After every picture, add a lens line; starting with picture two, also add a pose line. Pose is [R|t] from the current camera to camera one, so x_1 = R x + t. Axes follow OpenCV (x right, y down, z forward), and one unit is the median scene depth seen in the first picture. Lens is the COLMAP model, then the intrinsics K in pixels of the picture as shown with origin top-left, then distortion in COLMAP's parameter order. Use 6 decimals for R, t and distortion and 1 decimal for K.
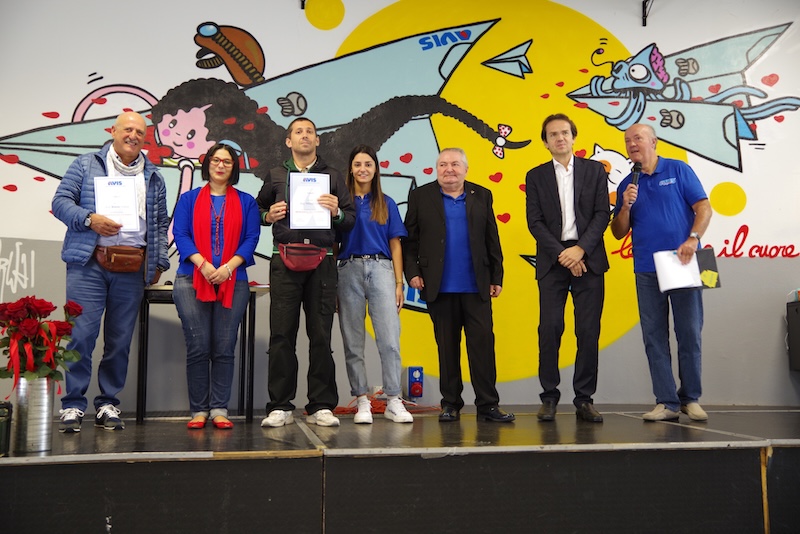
lens RADIAL K [[877.4, 0, 395.8], [0, 877.4, 253.9], [0, 0, 1]] dist [0.033824, 0.000000]
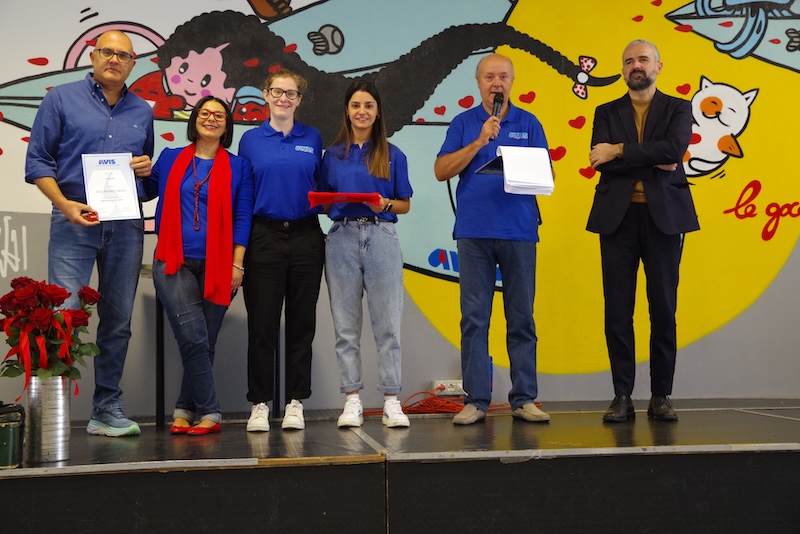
lens RADIAL K [[1108.2, 0, 395.1], [0, 1108.2, 256.0], [0, 0, 1]] dist [0.119361, 0.000000]
pose [[0.998849, -0.021043, -0.043098, -0.013144], [0.022590, 0.999106, 0.035722, -0.004606], [0.042307, -0.036655, 0.998432, -0.041645]]
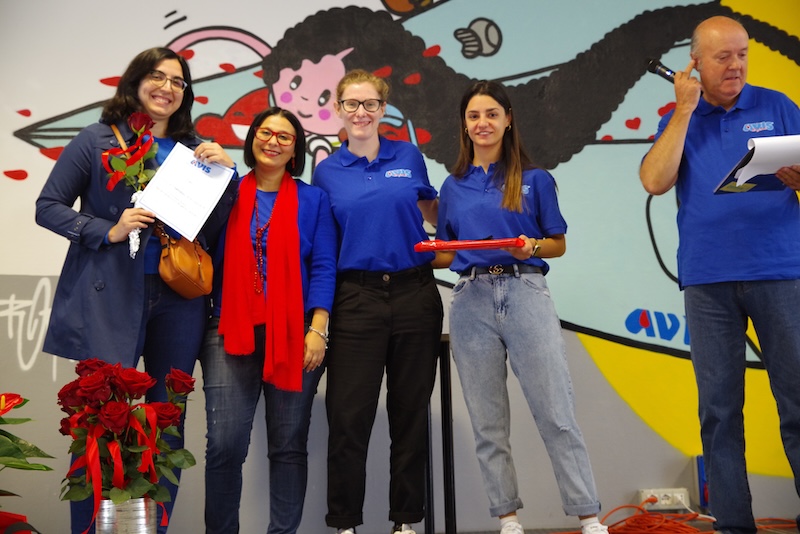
lens RADIAL K [[1315.4, 0, 398.4], [0, 1315.4, 256.0], [0, 0, 1]] dist [0.193988, 0.000000]
pose [[0.987814, -0.057215, -0.144738, -0.047305], [0.054325, 0.998239, -0.023846, 0.003205], [0.145847, 0.015692, 0.989183, 0.067533]]
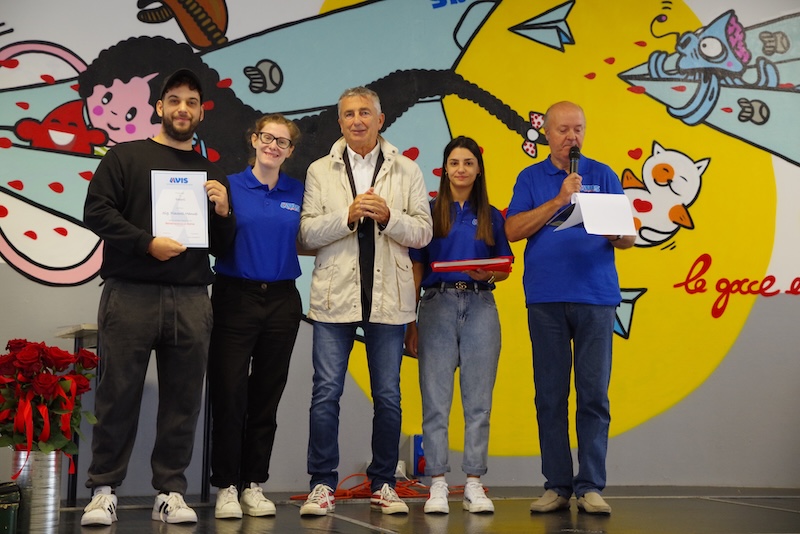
lens RADIAL K [[1315.4, 0, 399.0], [0, 1315.4, 259.9], [0, 0, 1]] dist [0.193988, 0.000000]
pose [[0.989996, 0.019088, 0.139795, -0.158687], [-0.018307, 0.999809, -0.006868, -0.011964], [-0.139899, 0.004240, 0.990157, -0.107337]]
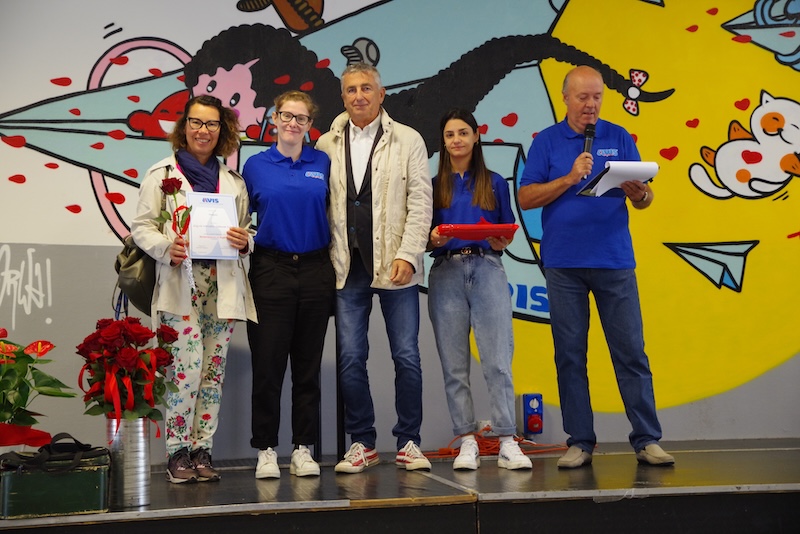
lens RADIAL K [[1315.4, 0, 397.5], [0, 1315.4, 260.1], [0, 0, 1]] dist [0.193988, 0.000000]
pose [[0.999555, -0.028915, -0.007362, -0.083287], [0.029081, 0.999299, 0.023576, -0.018522], [0.006675, -0.023780, 0.999695, -0.148533]]
